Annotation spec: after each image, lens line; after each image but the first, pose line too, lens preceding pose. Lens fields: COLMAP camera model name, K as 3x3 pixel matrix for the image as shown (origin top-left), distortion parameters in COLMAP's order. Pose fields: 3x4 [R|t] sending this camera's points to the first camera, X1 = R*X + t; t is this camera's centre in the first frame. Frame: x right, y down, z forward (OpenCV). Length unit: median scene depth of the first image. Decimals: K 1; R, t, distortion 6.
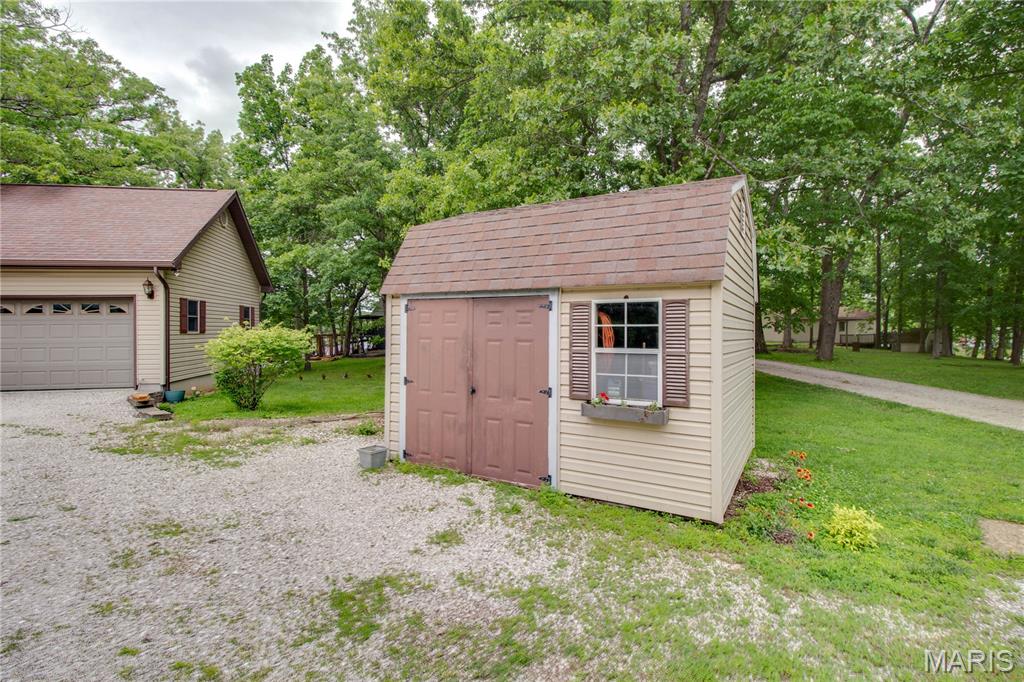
lens RADIAL K [[486.9, 0, 514.5], [0, 486.9, 328.2], [0, 0, 1]] dist [-0.002418, -0.012700]
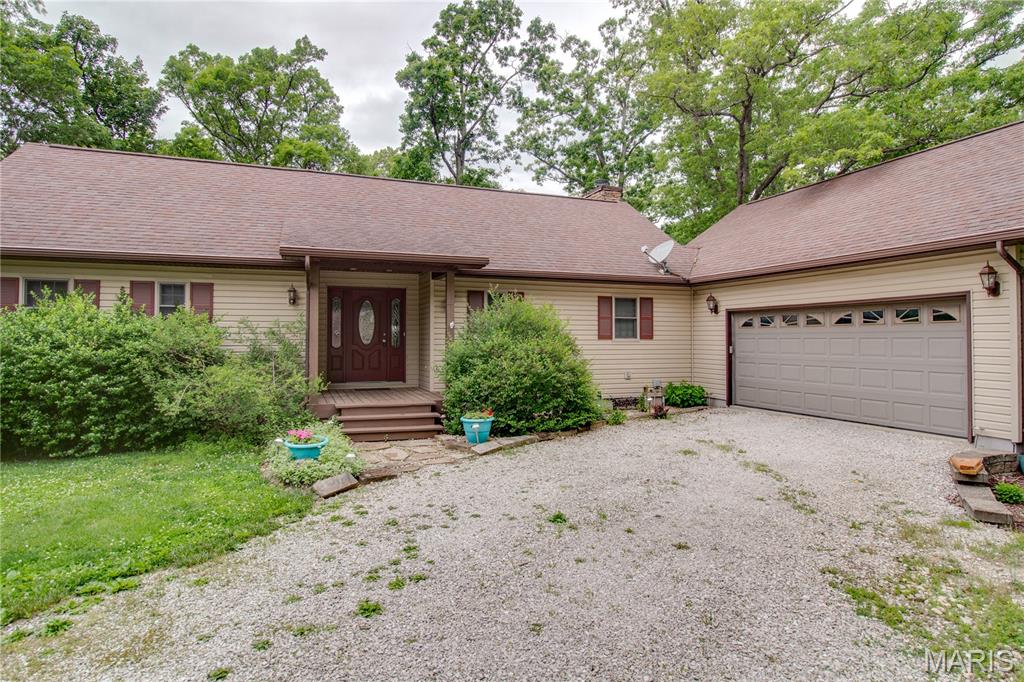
lens RADIAL K [[560.2, 0, 511.8], [0, 560.2, 326.7], [0, 0, 1]] dist [0.002694, -0.009117]
pose [[0.158779, -0.012491, -0.987235, -0.156804], [-0.003956, 0.999904, -0.013287, -0.011009], [0.987306, 0.006015, 0.158714, 0.287659]]
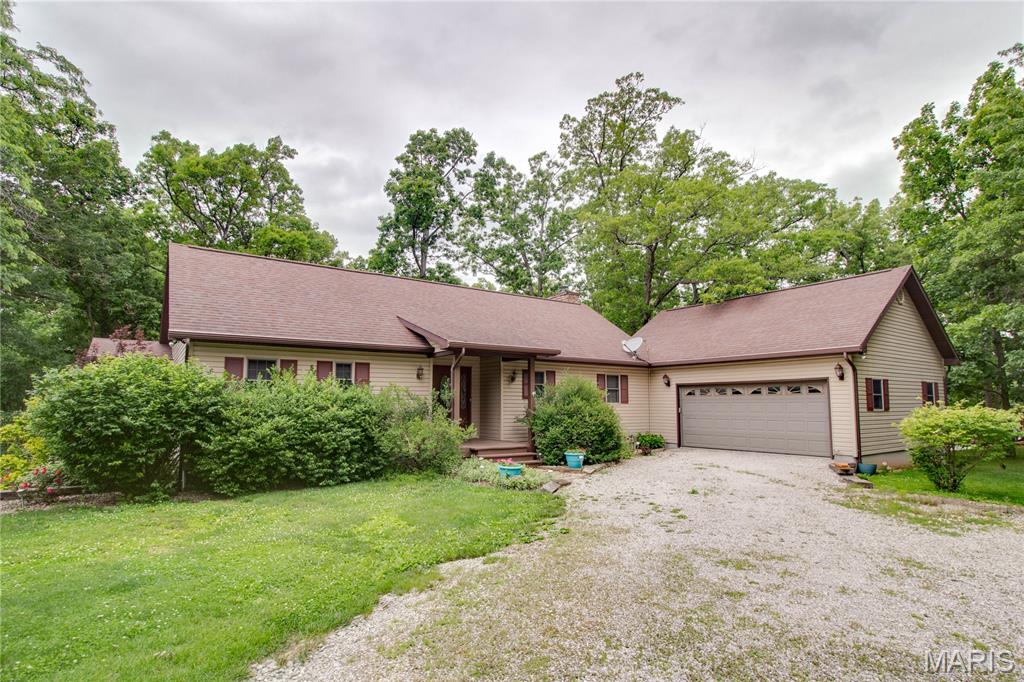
lens RADIAL K [[519.8, 0, 513.2], [0, 519.8, 356.3], [0, 0, 1]] dist [-0.002417, -0.013207]
pose [[0.399946, -0.075765, -0.913402, 0.059296], [-0.004816, 0.996390, -0.084757, -0.009229], [0.916526, 0.038298, 0.398138, -0.193878]]
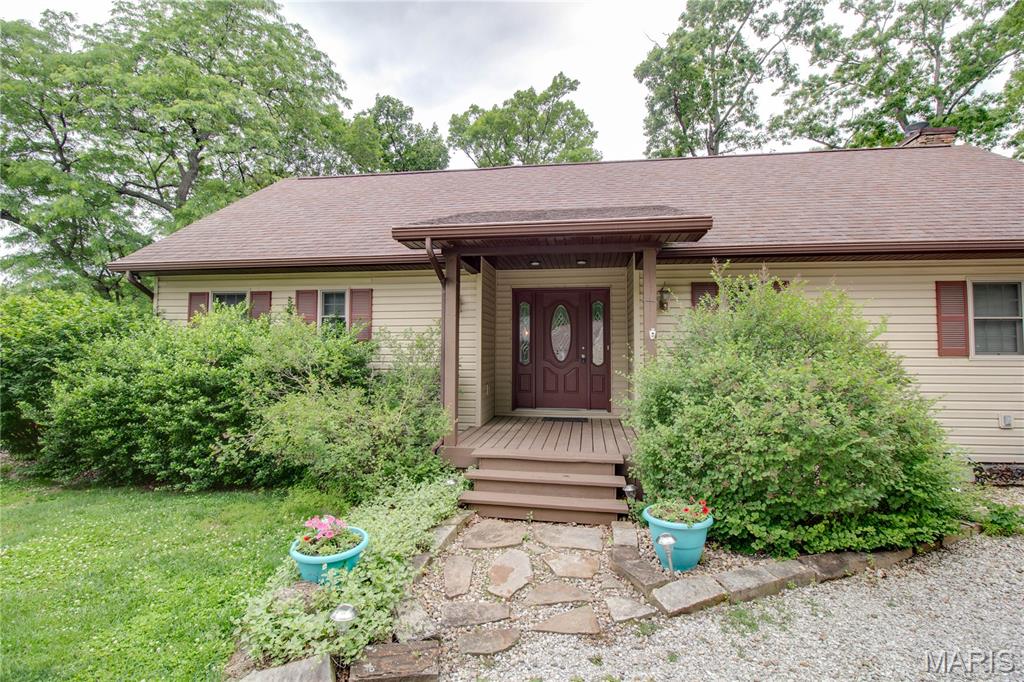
lens RADIAL K [[486.9, 0, 514.5], [0, 486.9, 328.2], [0, 0, 1]] dist [-0.002418, -0.012700]
pose [[-0.347316, -0.032754, -0.937176, -0.544674], [-0.001994, 0.999413, -0.034191, -0.013993], [0.937746, -0.010006, -0.347178, 0.372060]]
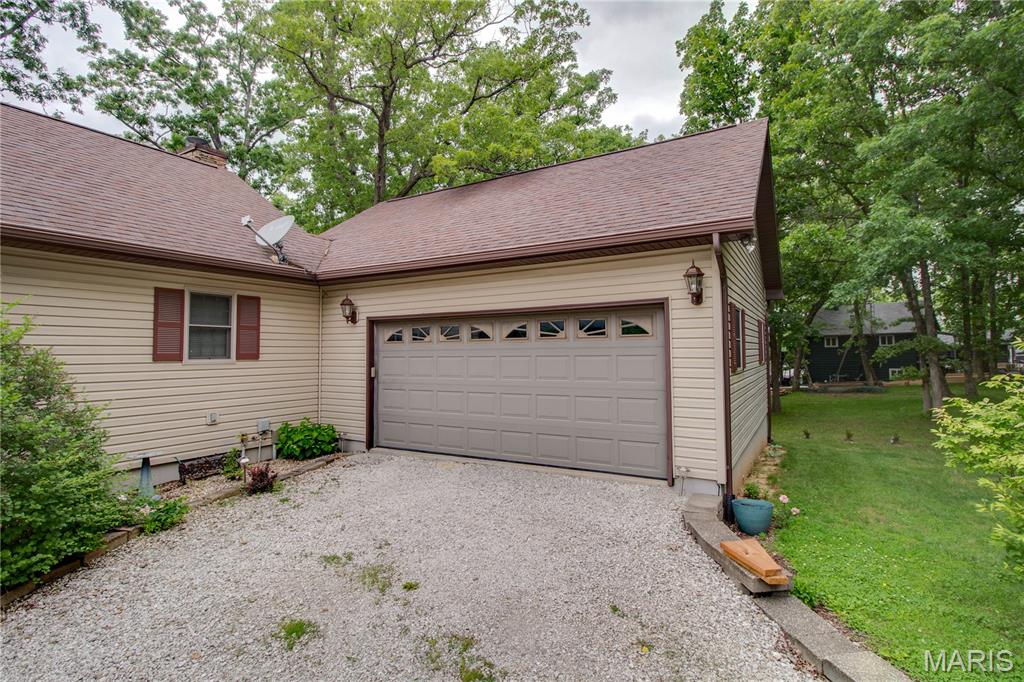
lens RADIAL K [[498.4, 0, 519.4], [0, 498.4, 326.9], [0, 0, 1]] dist [0.001804, -0.012687]
pose [[0.747433, -0.032311, -0.663551, -0.532271], [0.001663, 0.998904, -0.046768, -0.013933], [0.664335, 0.033852, 0.746668, 0.485454]]
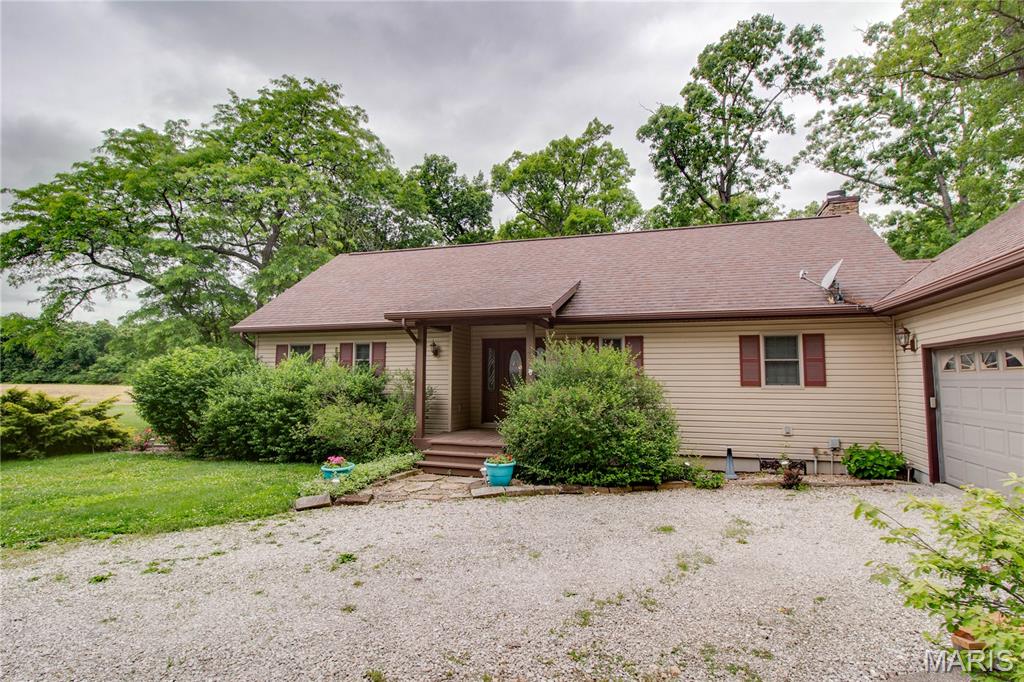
lens RADIAL K [[531.6, 0, 515.5], [0, 531.6, 335.0], [0, 0, 1]] dist [0.001356, -0.015361]
pose [[-0.484851, -0.065361, -0.872151, -0.253892], [0.000087, 0.997200, -0.074781, -0.020668], [0.874597, -0.036334, -0.483487, 0.737650]]
